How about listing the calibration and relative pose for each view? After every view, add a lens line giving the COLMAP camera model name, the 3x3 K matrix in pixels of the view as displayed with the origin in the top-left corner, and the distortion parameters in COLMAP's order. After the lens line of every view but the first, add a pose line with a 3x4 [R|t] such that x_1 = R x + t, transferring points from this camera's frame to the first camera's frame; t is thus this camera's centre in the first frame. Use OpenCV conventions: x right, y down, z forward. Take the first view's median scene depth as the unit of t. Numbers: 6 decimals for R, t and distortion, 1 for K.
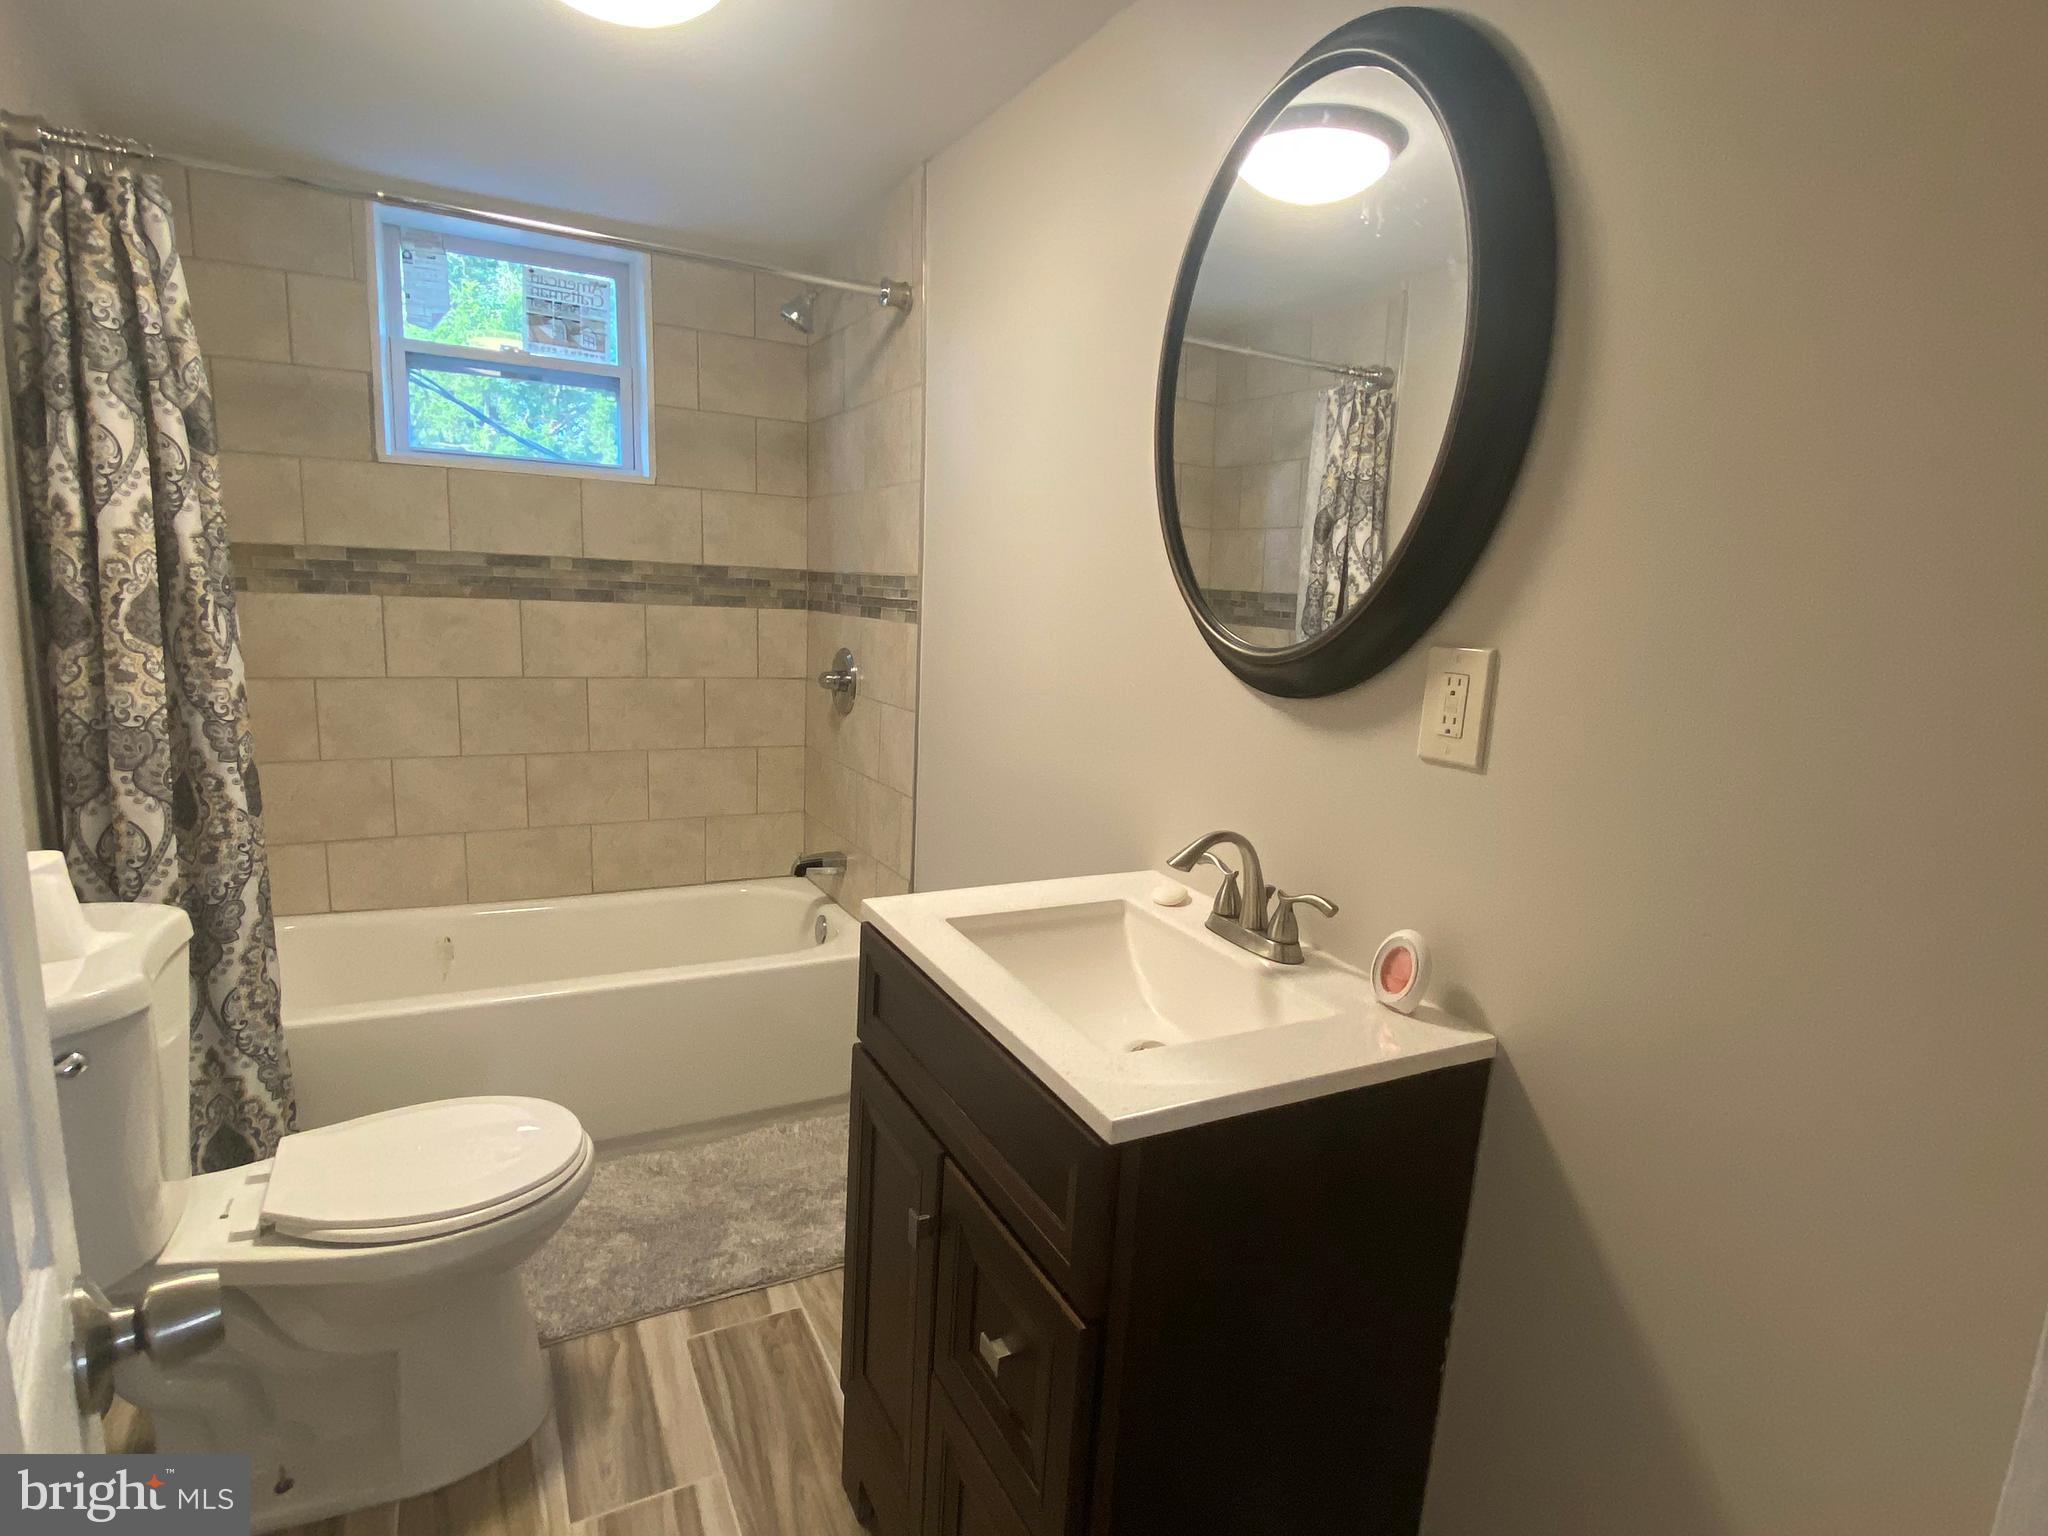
lens RADIAL K [[1054.2, 0, 1022.9], [0, 1054.2, 771.5], [0, 0, 1]] dist [0.056558, -0.044362]
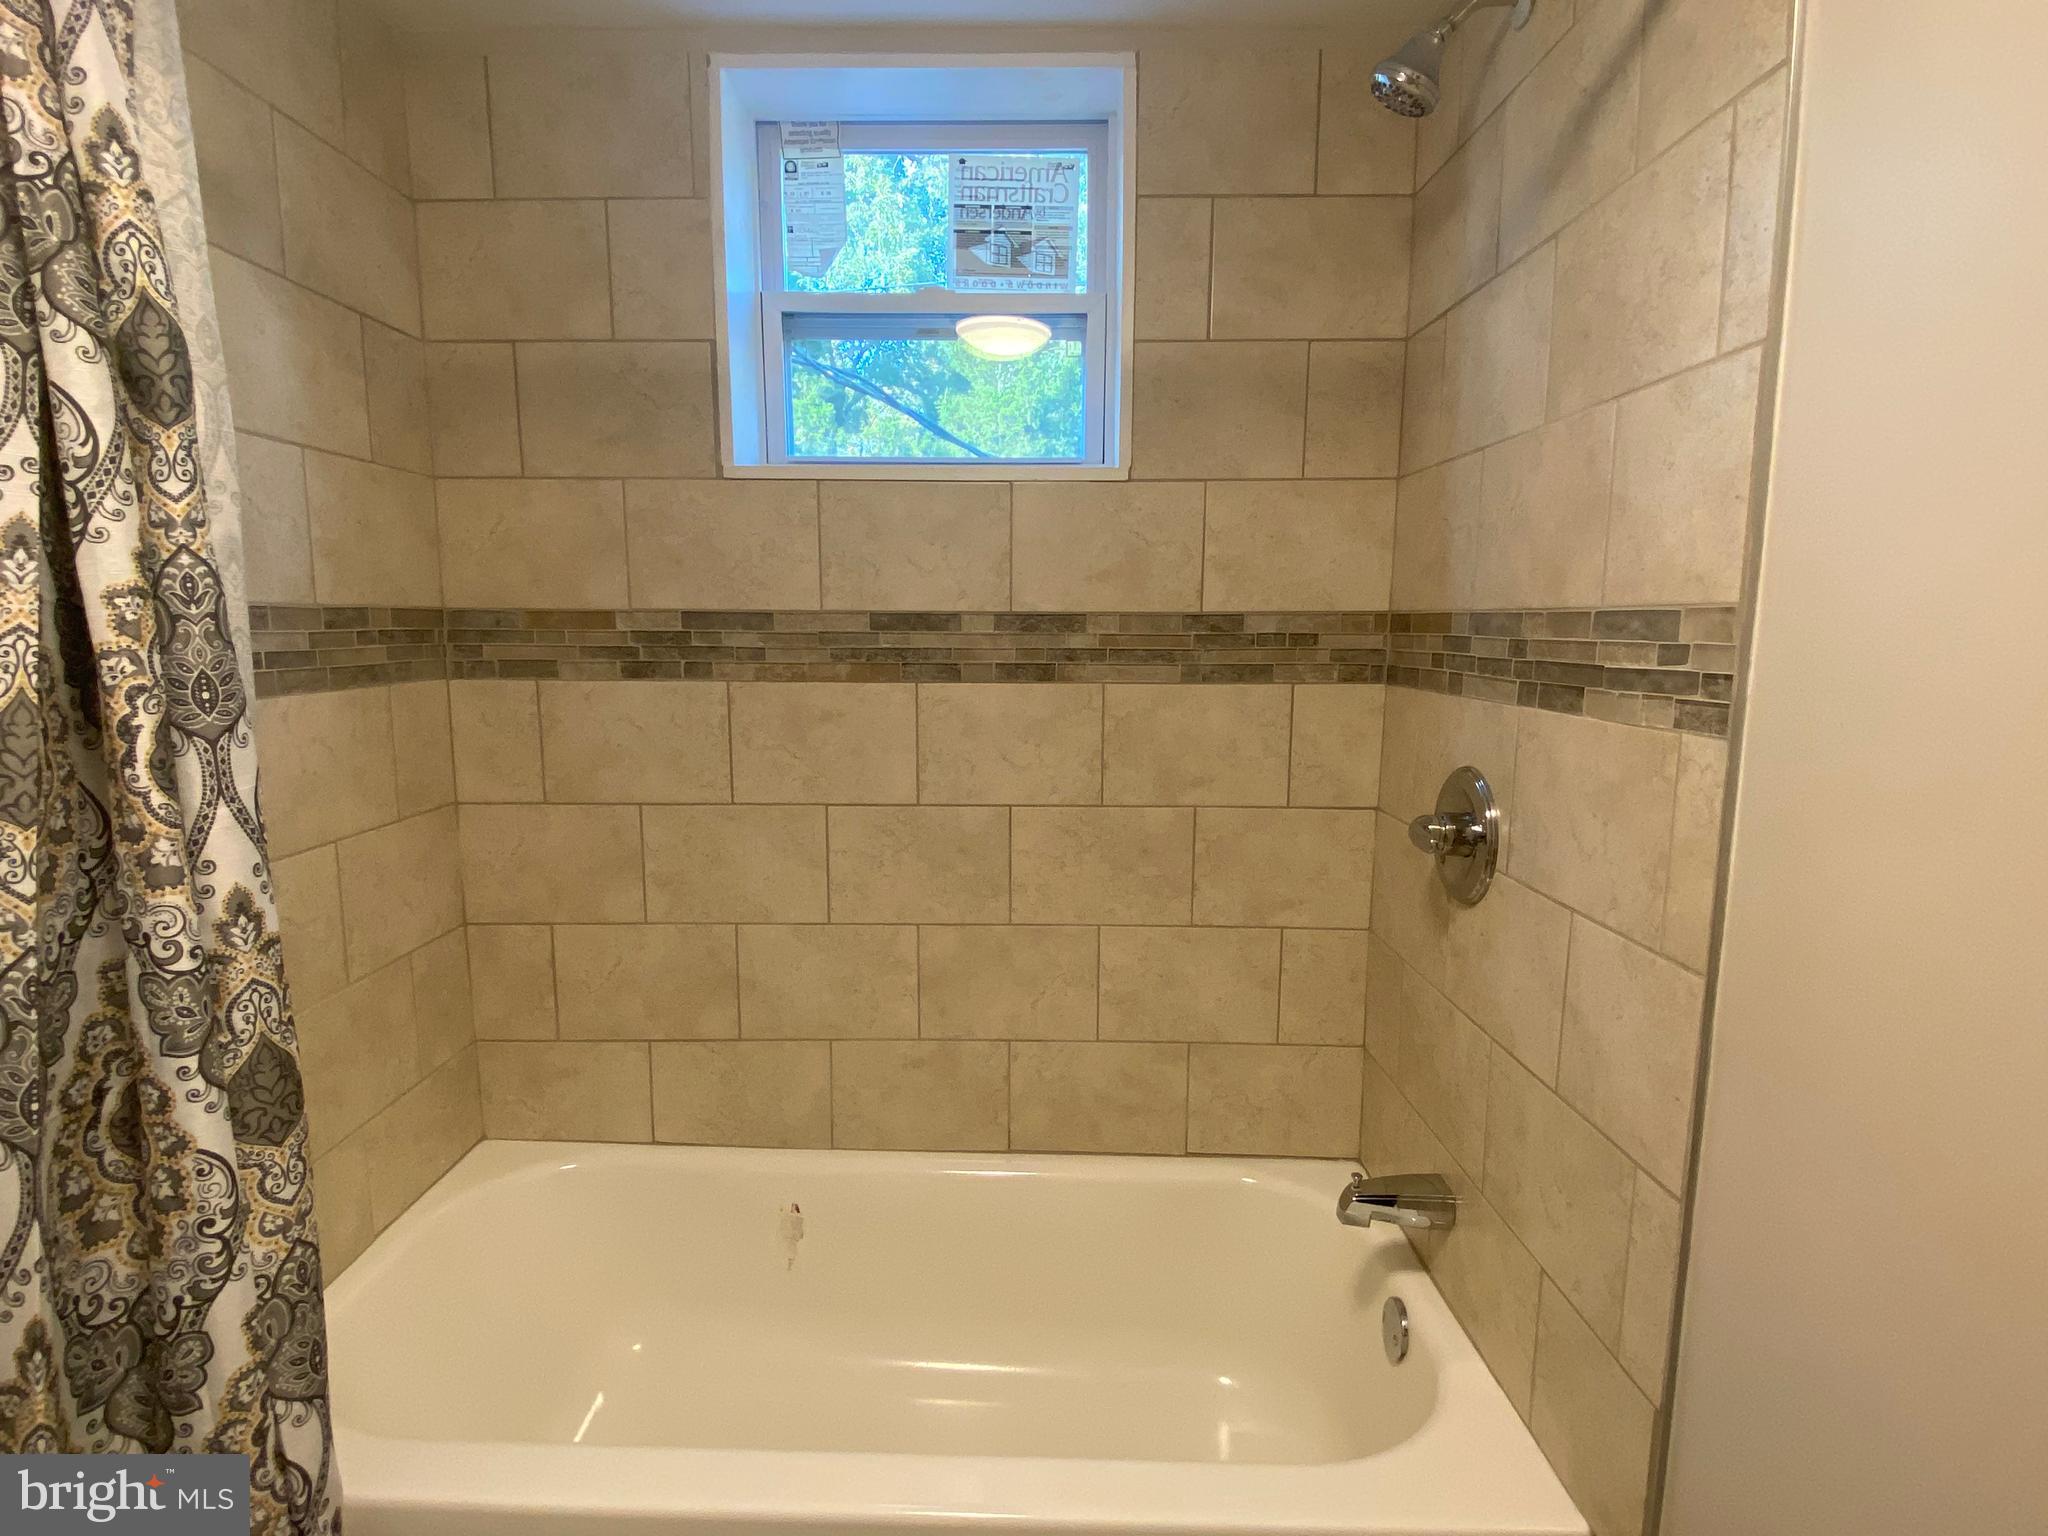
lens RADIAL K [[1054.2, 0, 1022.9], [0, 1054.2, 771.5], [0, 0, 1]] dist [0.056558, -0.044362]
pose [[0.876366, 0.028272, -0.480816, -0.164822], [-0.050195, 0.998201, -0.032794, -0.128807], [0.479024, 0.052874, 0.876208, 0.692025]]
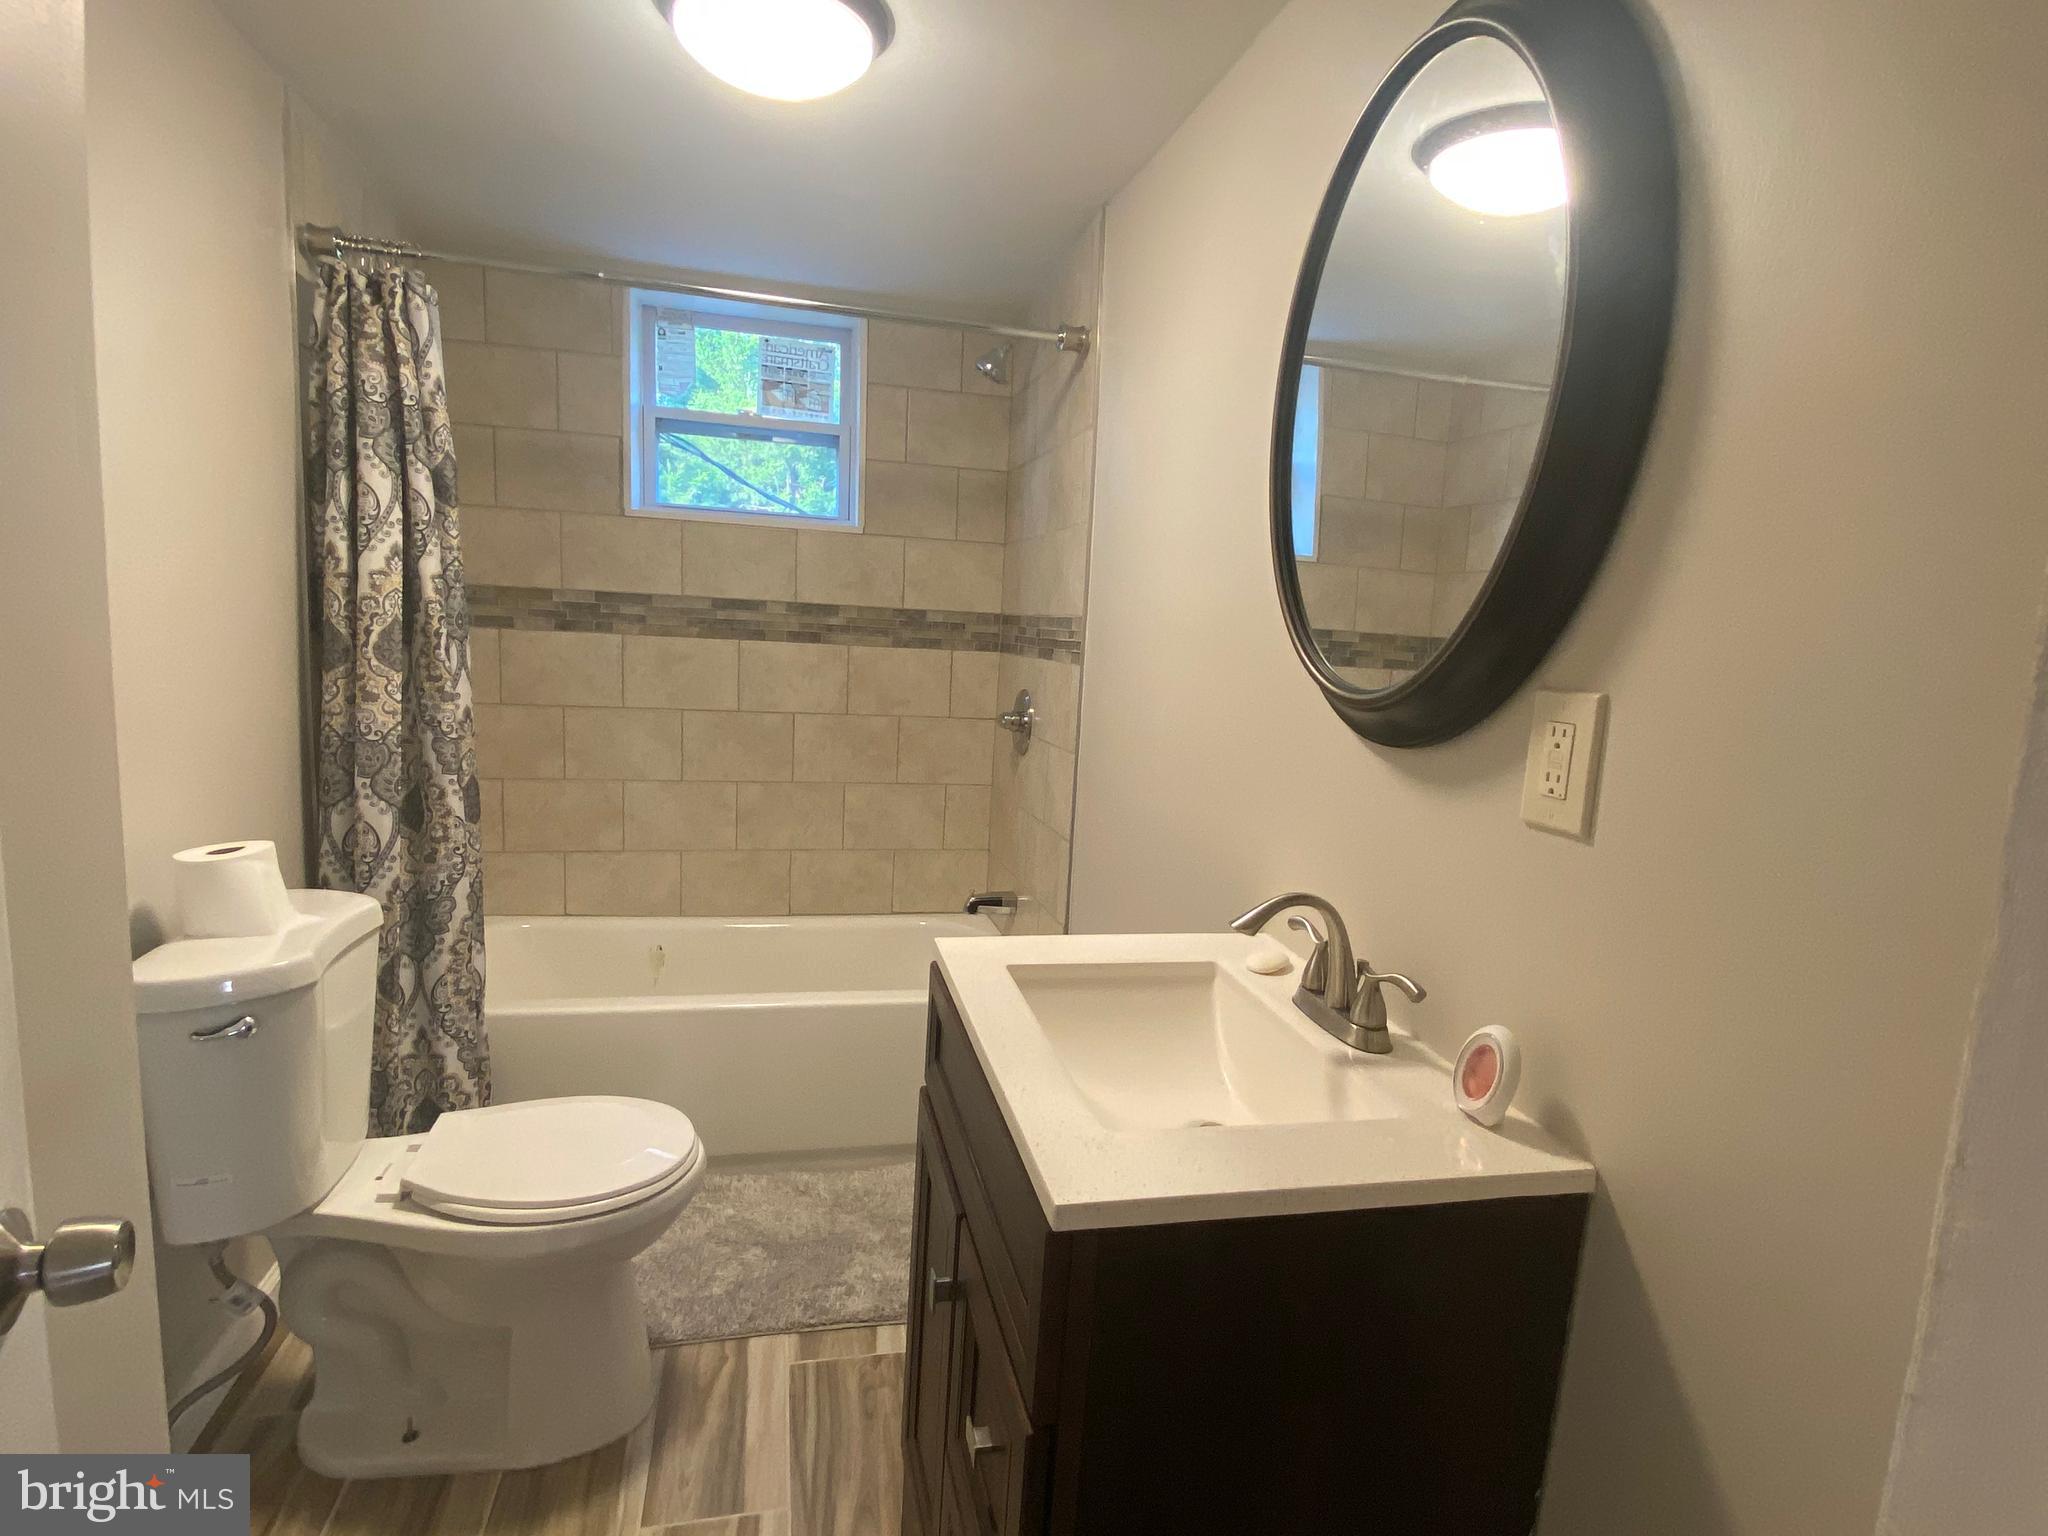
lens RADIAL K [[1045.7, 0, 1028.0], [0, 1045.7, 773.2], [0, 0, 1]] dist [0.094312, -0.114143]
pose [[0.968412, 0.041004, -0.245960, 0.120647], [-0.051874, 0.997935, -0.037876, 0.000816], [0.243899, 0.049439, 0.968540, 0.051155]]
